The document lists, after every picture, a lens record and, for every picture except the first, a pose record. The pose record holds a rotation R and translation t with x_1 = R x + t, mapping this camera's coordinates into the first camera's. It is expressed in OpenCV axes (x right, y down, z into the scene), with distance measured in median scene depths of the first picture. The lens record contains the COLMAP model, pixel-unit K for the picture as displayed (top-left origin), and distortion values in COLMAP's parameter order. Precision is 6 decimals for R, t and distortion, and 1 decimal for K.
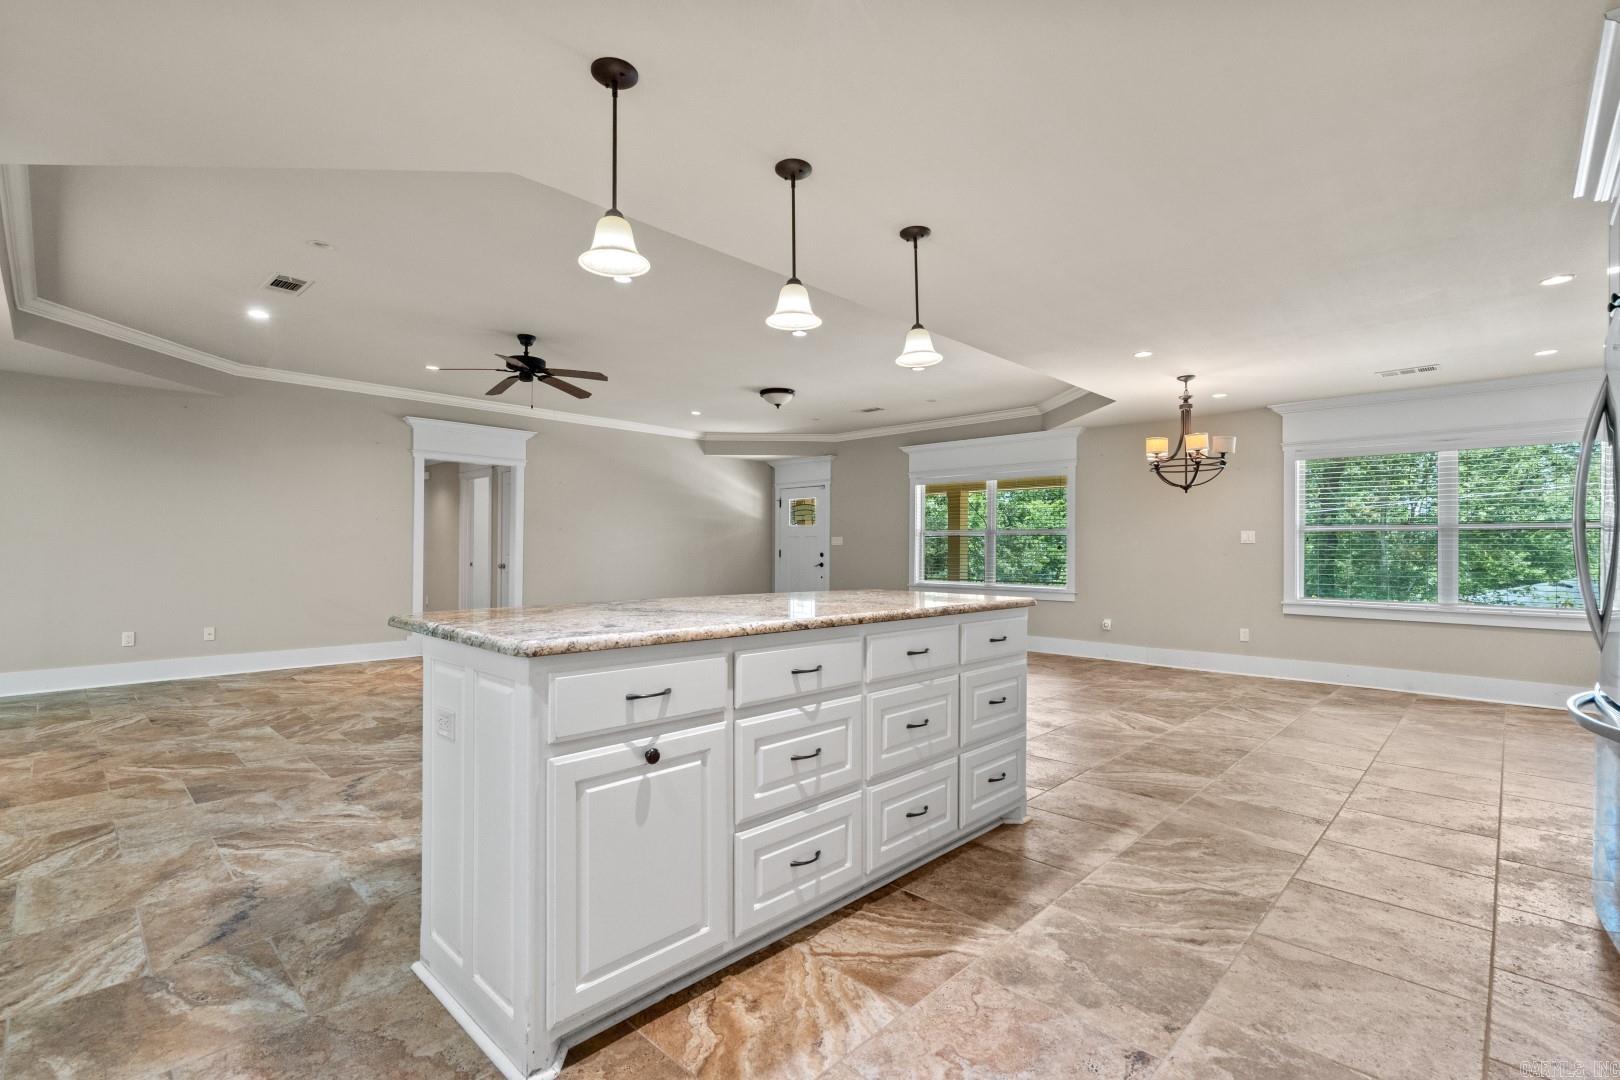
lens RADIAL K [[738.8, 0, 816.7], [0, 738.8, 547.0], [0, 0, 1]] dist [0.000178, 0.001199]
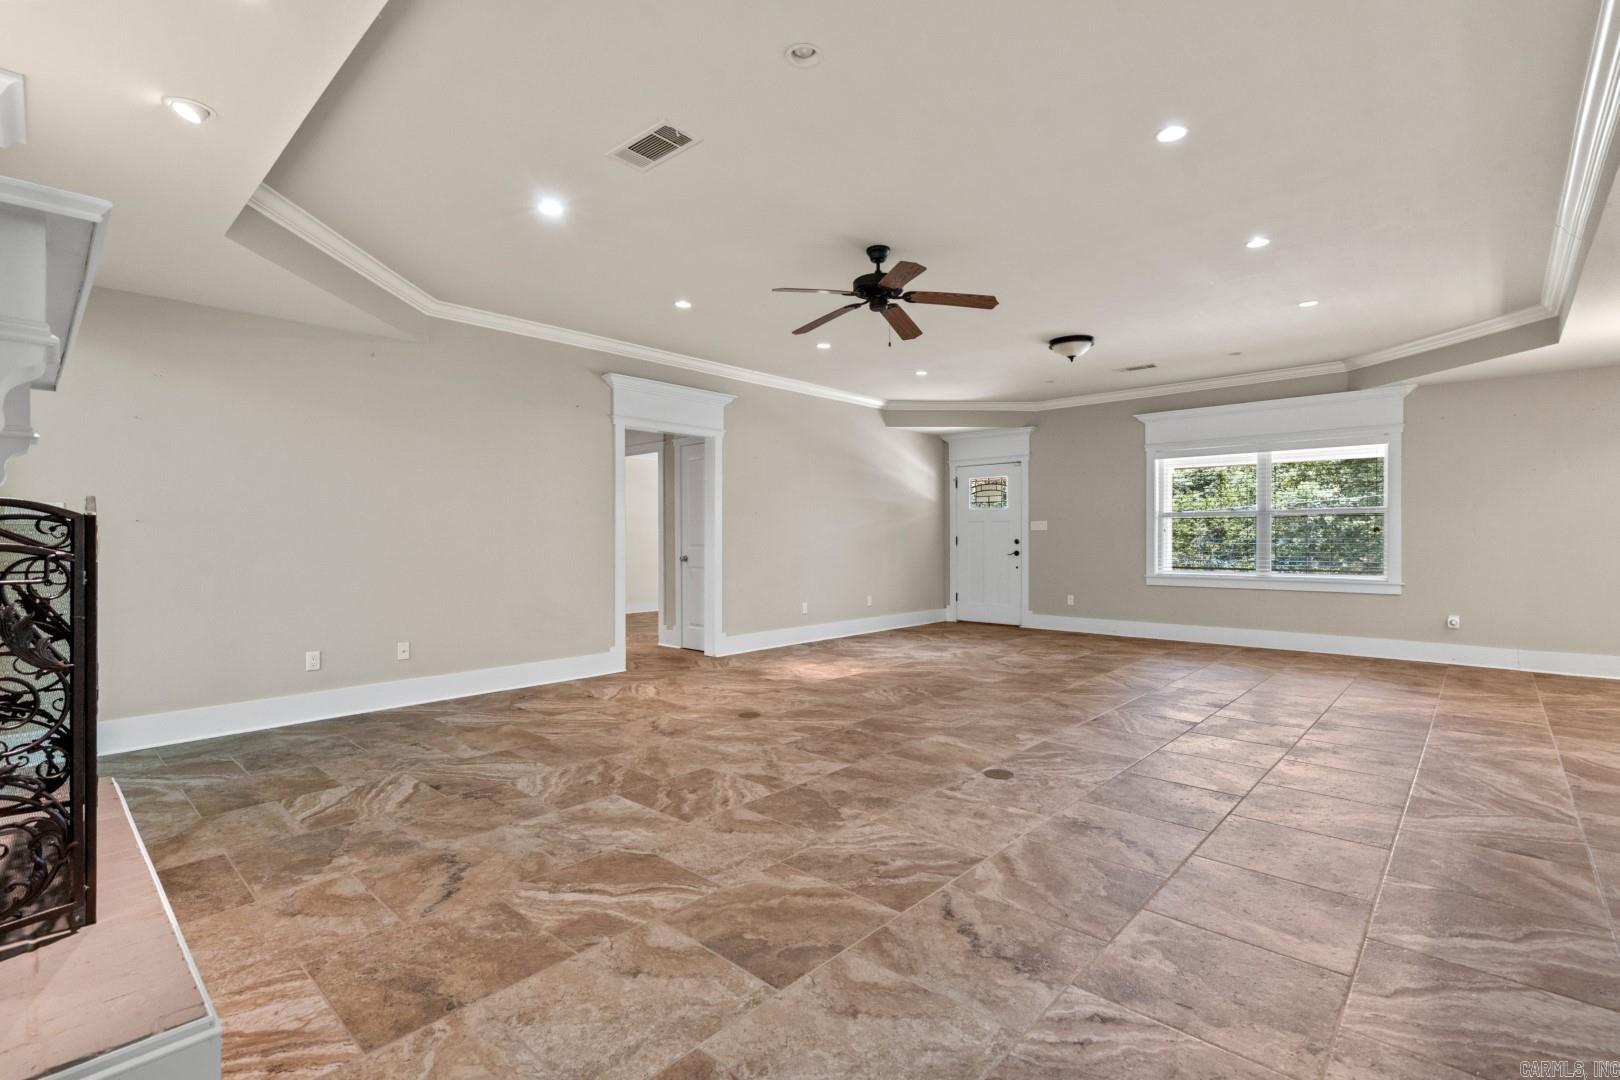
lens RADIAL K [[738.8, 0, 810.7], [0, 738.8, 537.9], [0, 0, 1]] dist [0.000178, 0.001199]
pose [[0.999546, -0.009400, 0.028629, -0.529680], [0.009306, 0.999951, 0.003441, 0.001904], [-0.028660, -0.003173, 0.999584, 0.281997]]
